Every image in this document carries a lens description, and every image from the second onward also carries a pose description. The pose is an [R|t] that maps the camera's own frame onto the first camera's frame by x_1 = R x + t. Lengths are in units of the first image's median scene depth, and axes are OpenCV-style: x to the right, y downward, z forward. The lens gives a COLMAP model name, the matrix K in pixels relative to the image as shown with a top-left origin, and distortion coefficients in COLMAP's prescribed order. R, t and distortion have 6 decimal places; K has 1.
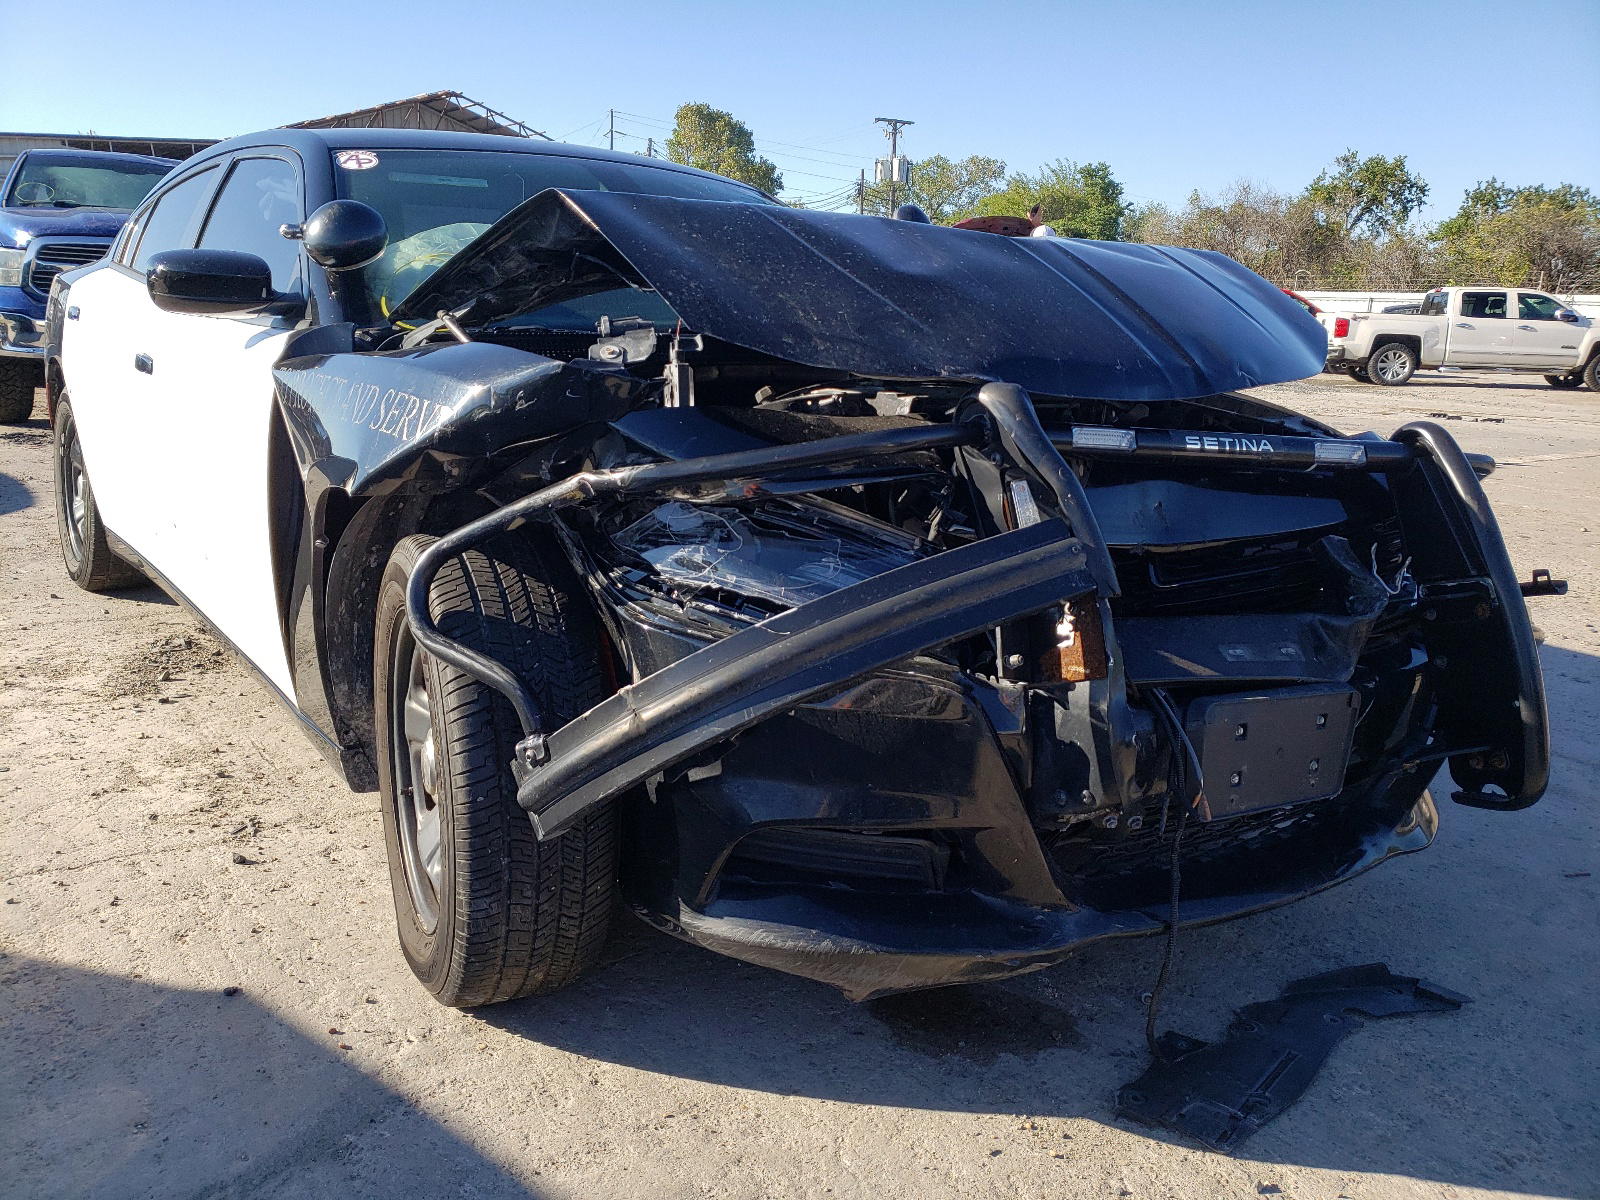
lens RADIAL K [[1235.5, 0, 798.9], [0, 1235.5, 590.5], [0, 0, 1]] dist [0.022681, -0.001608]
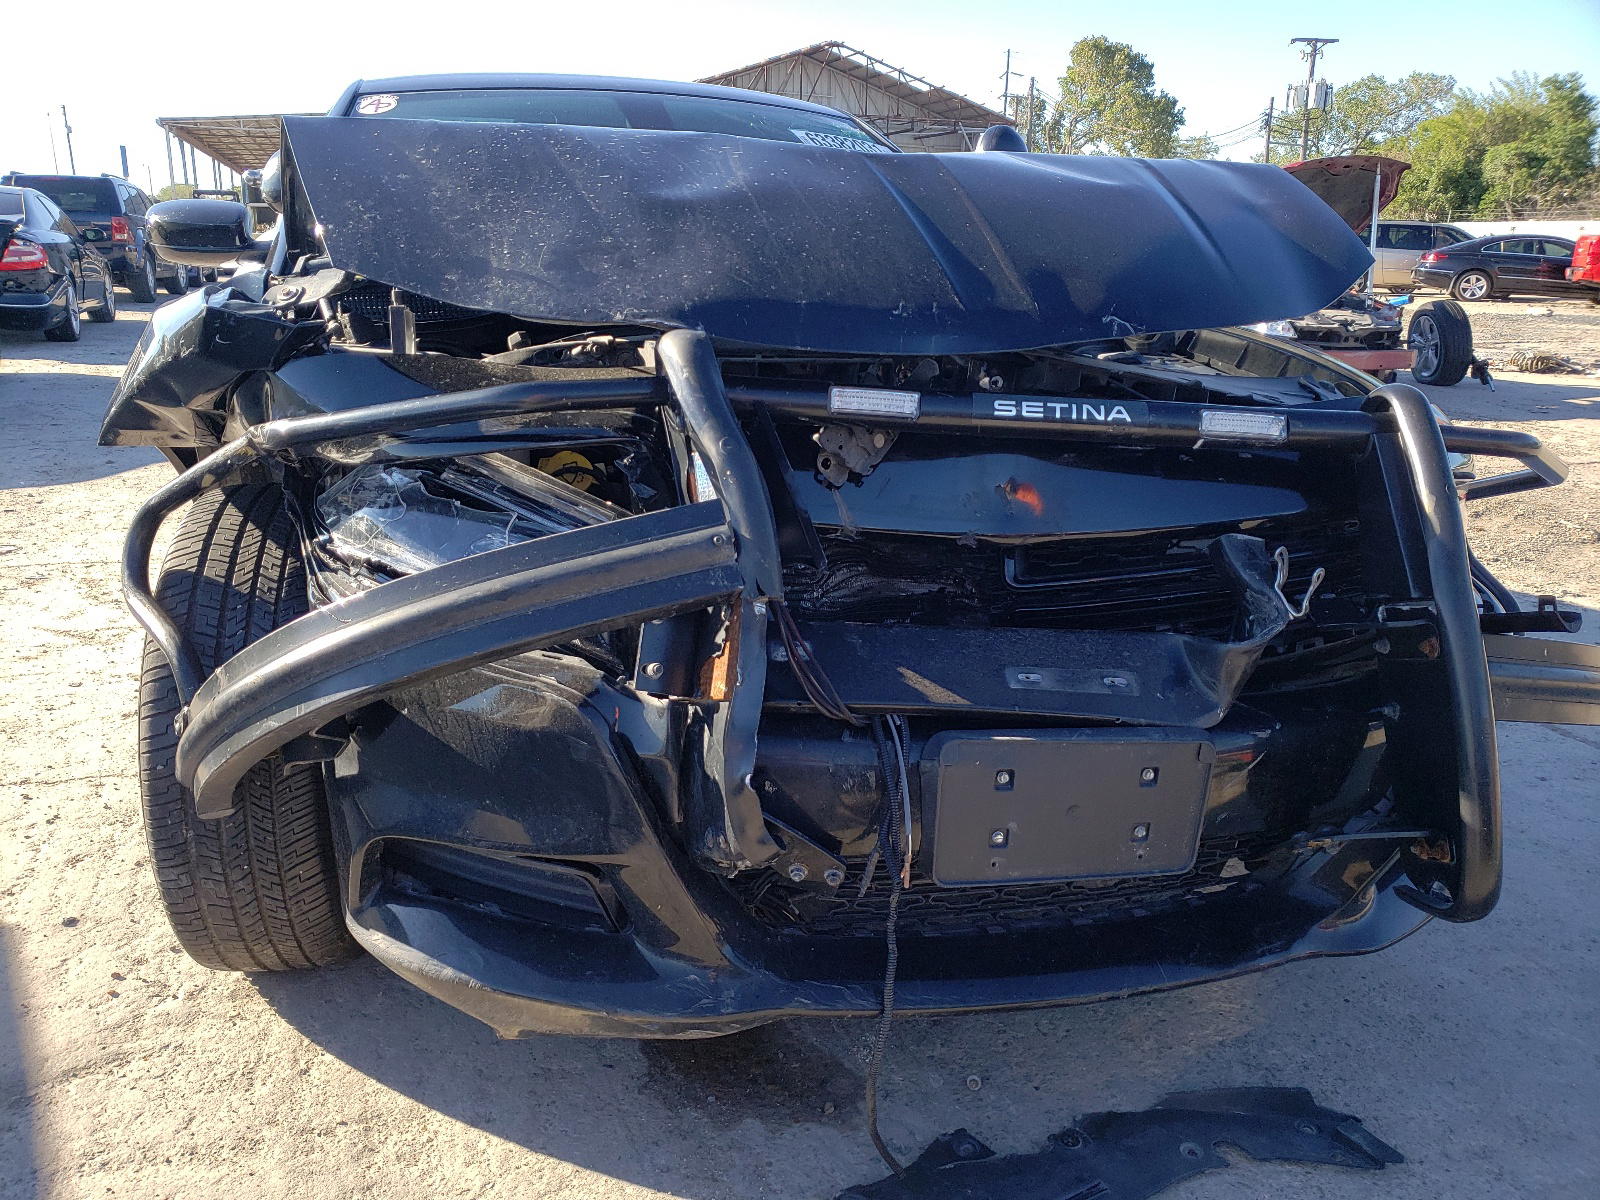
lens RADIAL K [[1235.5, 0, 800.9], [0, 1235.5, 606.3], [0, 0, 1]] dist [0.022681, -0.001608]
pose [[0.953974, 0.066423, -0.292441, 0.409947], [-0.051564, 0.996970, 0.058237, -0.031322], [0.295423, -0.040477, 0.954509, 0.197201]]
